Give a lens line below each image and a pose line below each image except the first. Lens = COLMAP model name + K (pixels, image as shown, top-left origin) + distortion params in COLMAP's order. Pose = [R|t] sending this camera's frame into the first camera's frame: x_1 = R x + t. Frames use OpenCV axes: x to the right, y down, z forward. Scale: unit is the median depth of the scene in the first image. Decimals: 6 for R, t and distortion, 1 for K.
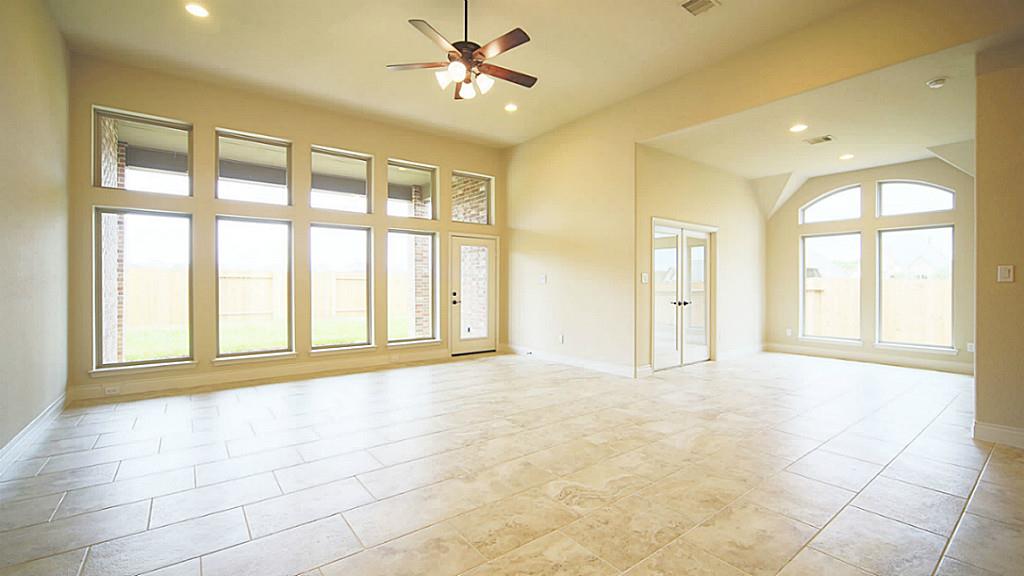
lens RADIAL K [[442.5, 0, 512.0], [0, 442.5, 288.0], [0, 0, 1]] dist [-0.002299, -0.000275]
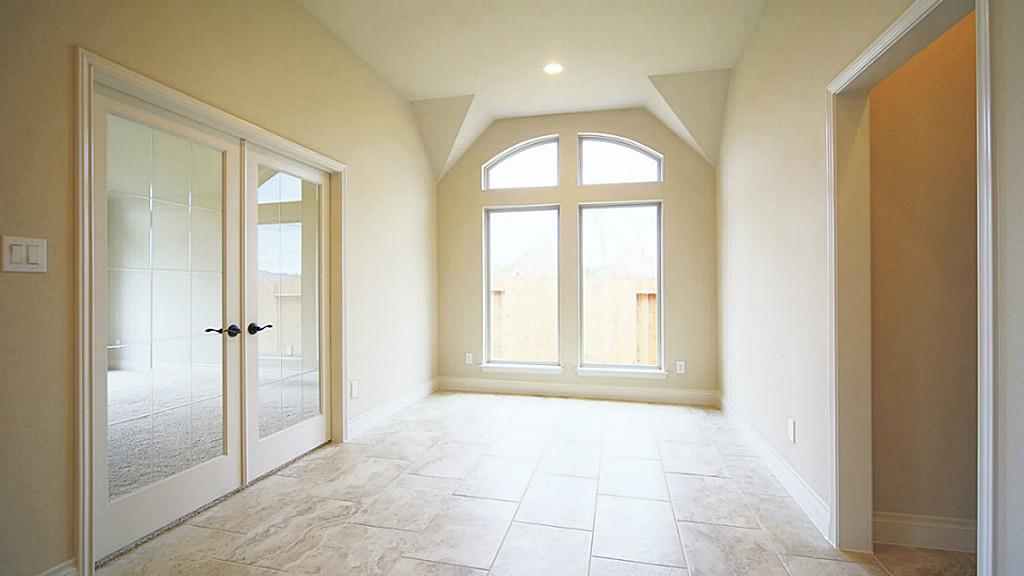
lens RADIAL K [[442.5, 0, 512.0], [0, 442.5, 288.0], [0, 0, 1]] dist [-0.002299, -0.000275]
pose [[0.782825, -0.003564, 0.622232, 0.303578], [0.005569, 0.999984, -0.001279, -0.000262], [-0.622217, 0.004466, 0.782832, 0.505304]]
